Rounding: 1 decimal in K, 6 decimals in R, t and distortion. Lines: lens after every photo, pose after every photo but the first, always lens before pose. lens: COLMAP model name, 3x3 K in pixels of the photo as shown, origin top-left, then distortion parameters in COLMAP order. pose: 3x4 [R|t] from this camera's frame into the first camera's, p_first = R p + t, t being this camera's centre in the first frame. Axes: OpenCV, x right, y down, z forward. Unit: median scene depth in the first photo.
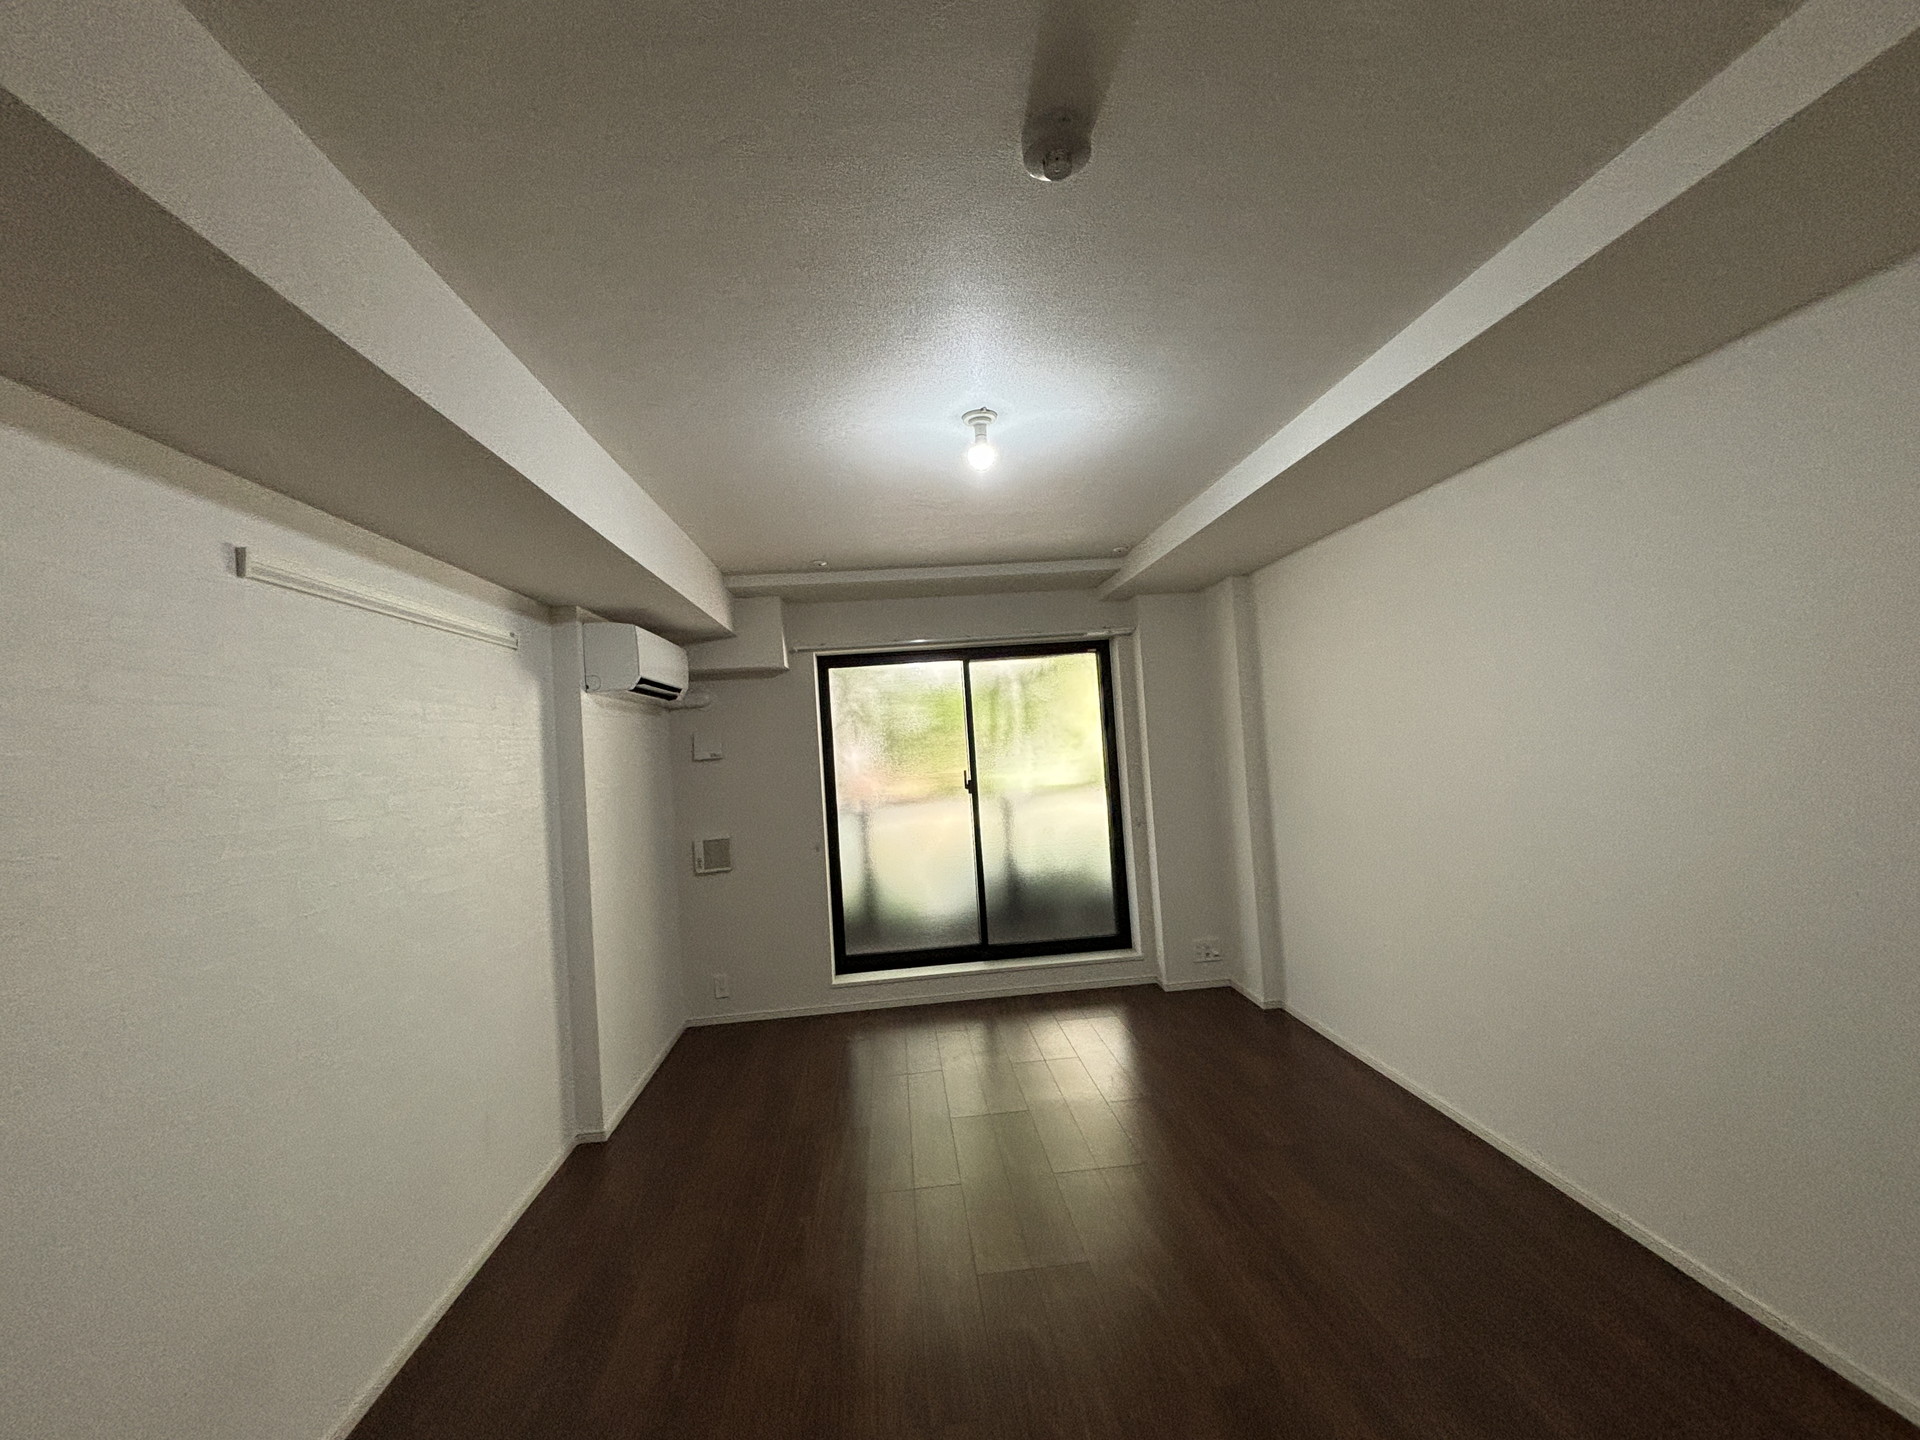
lens RADIAL K [[787.3, 0, 960.8], [0, 787.3, 725.6], [0, 0, 1]] dist [0.032481, -0.000011]
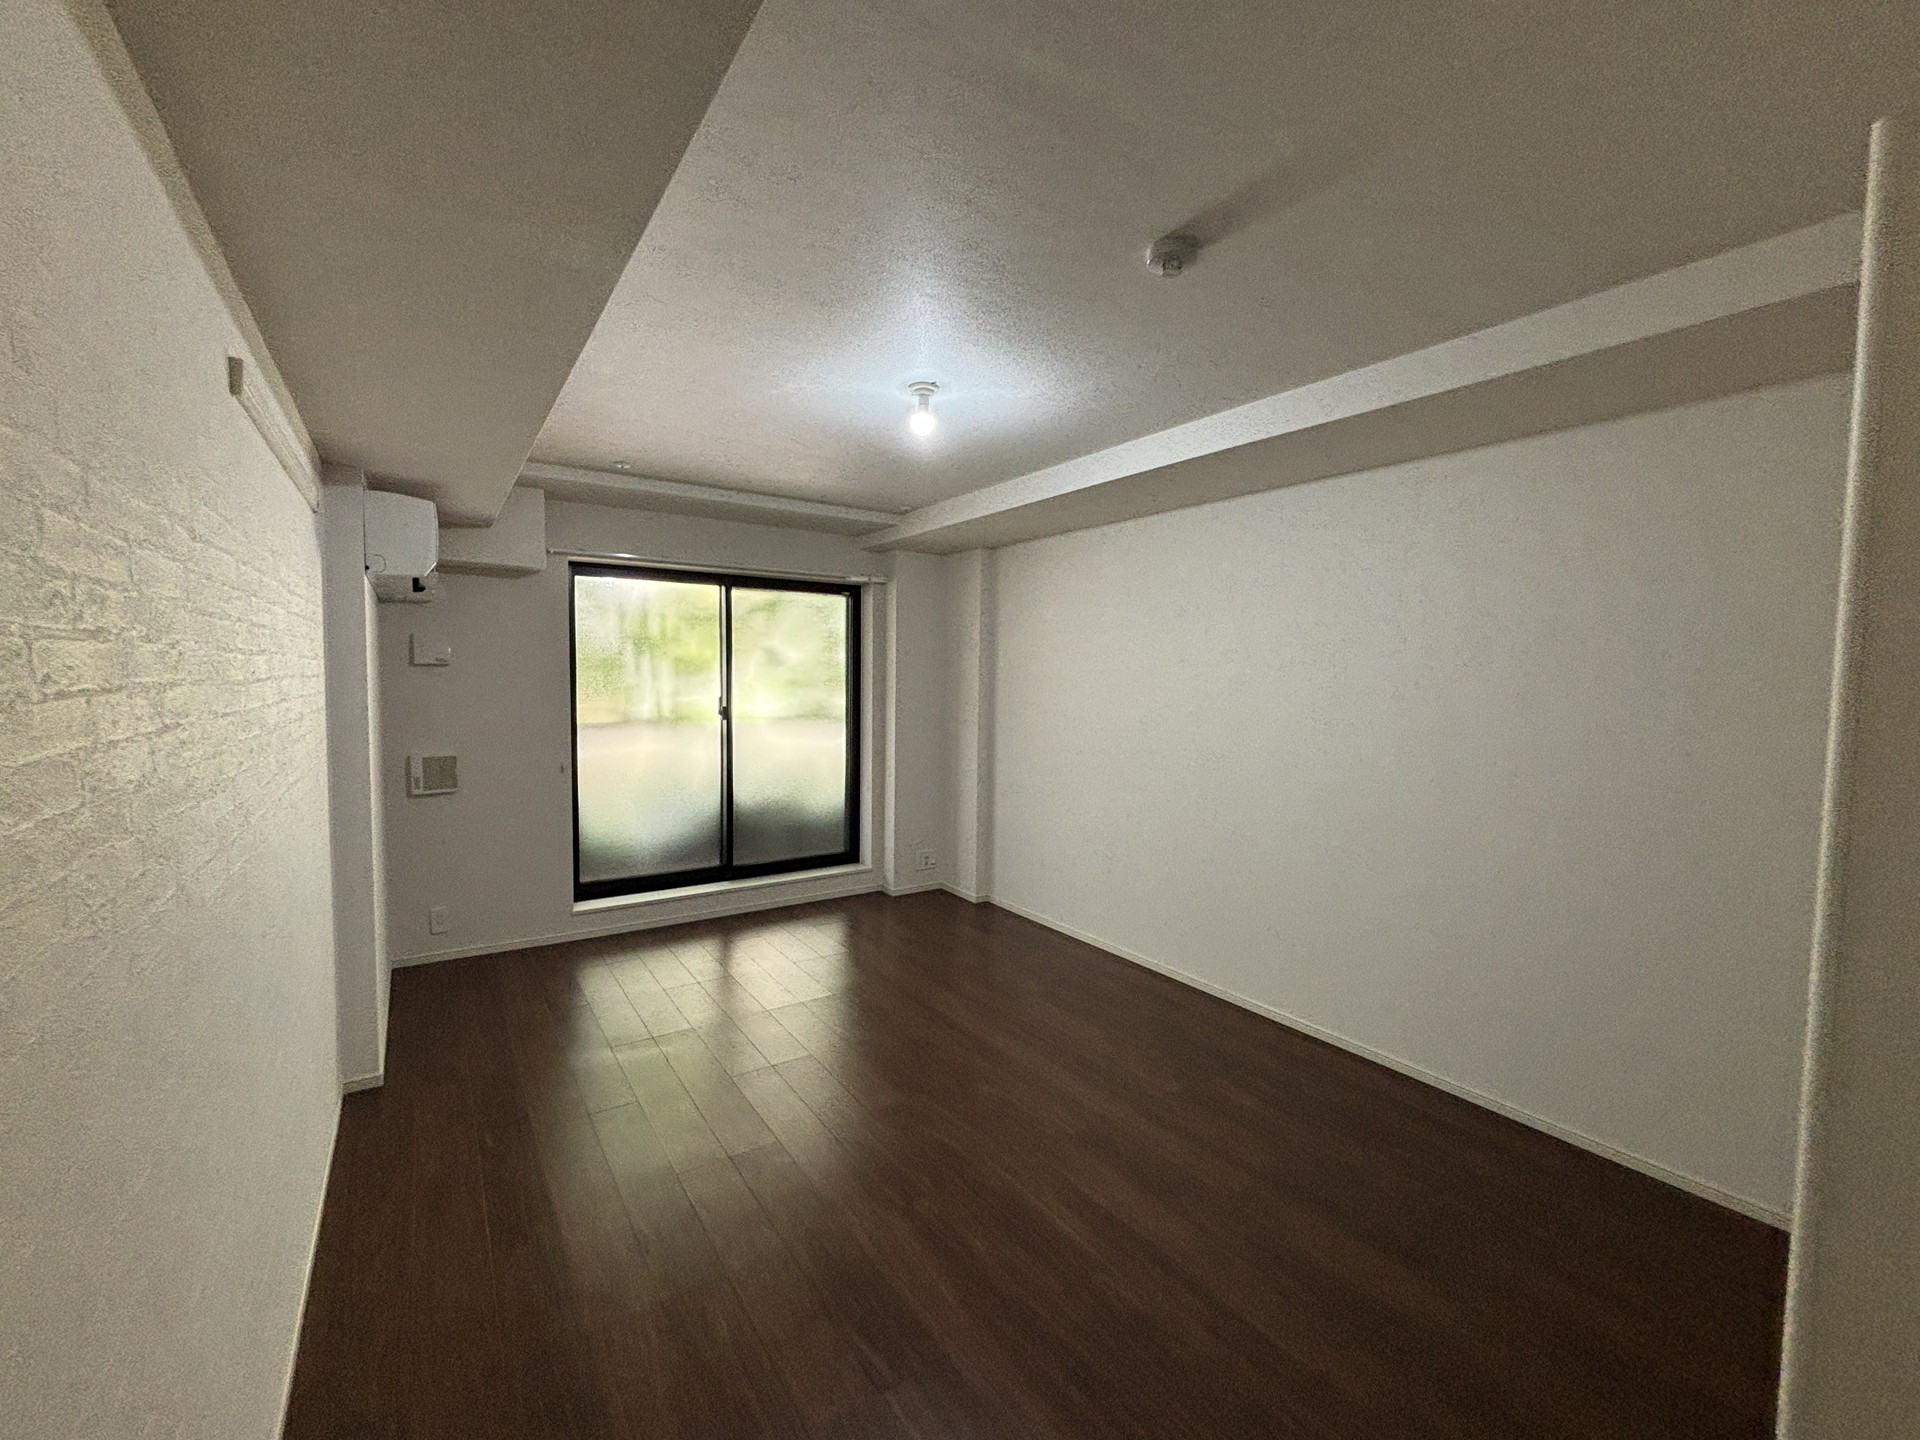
lens RADIAL K [[779.0, 0, 960.0], [0, 779.0, 720.0], [0, 0, 1]] dist [-0.000865, -0.000109]
pose [[0.865727, 0.050702, 0.497943, -0.231241], [-0.085018, 0.995295, 0.046468, 0.015033], [-0.493244, -0.082563, 0.865964, -0.019701]]
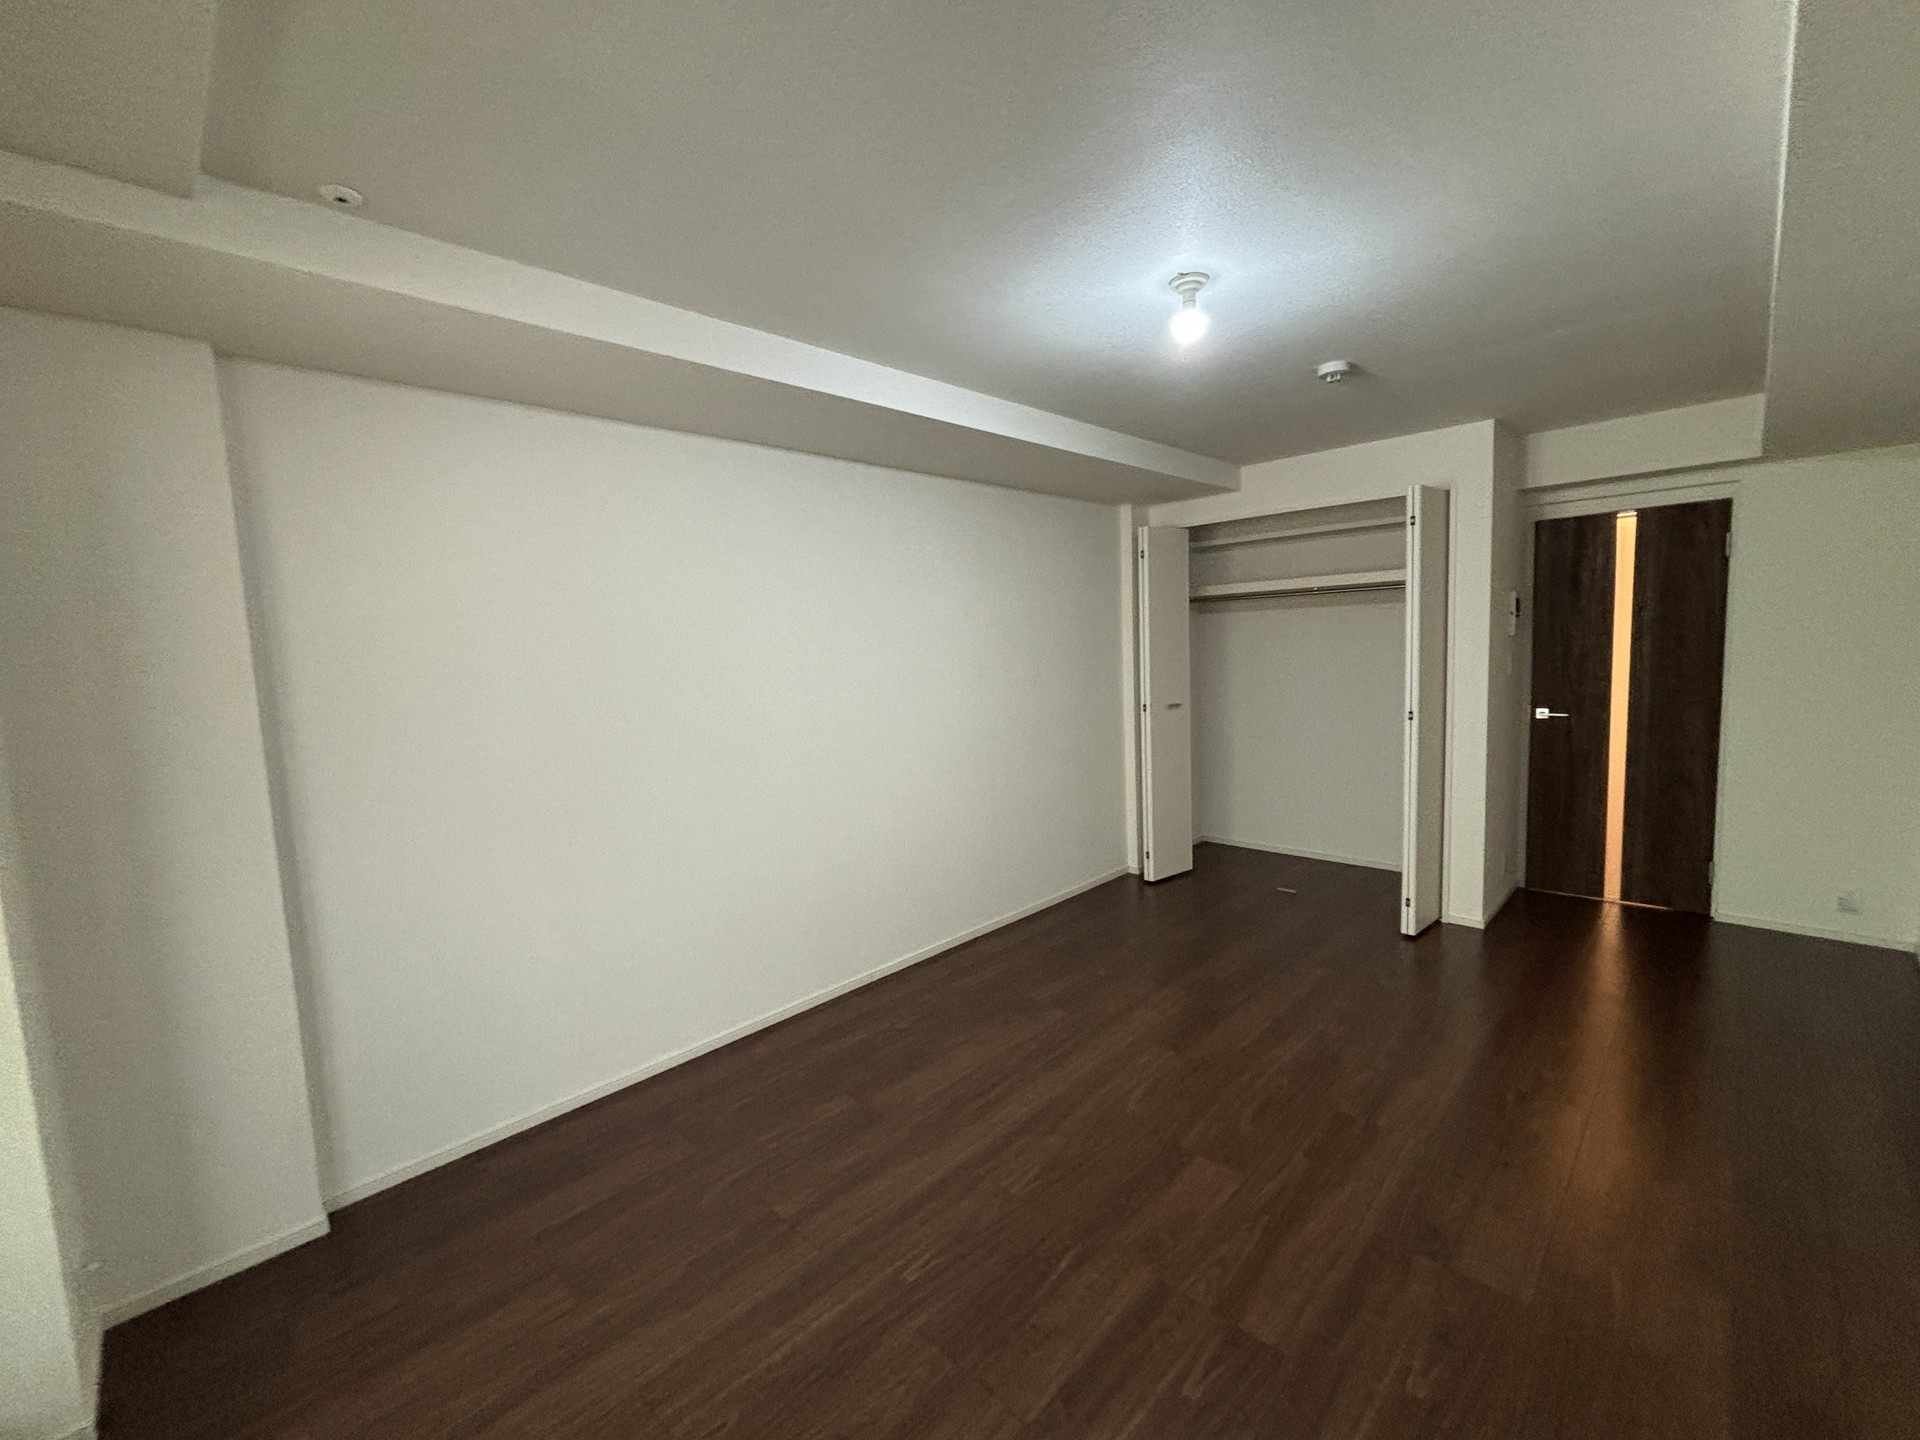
lens RADIAL K [[802.9, 0, 952.4], [0, 802.9, 719.0], [0, 0, 1]] dist [0.000537, 0.000086]
pose [[-0.645530, 0.019245, 0.763493, -0.246844], [0.064208, 0.997511, 0.029144, 0.034213], [-0.761031, 0.067836, -0.645158, 0.912331]]
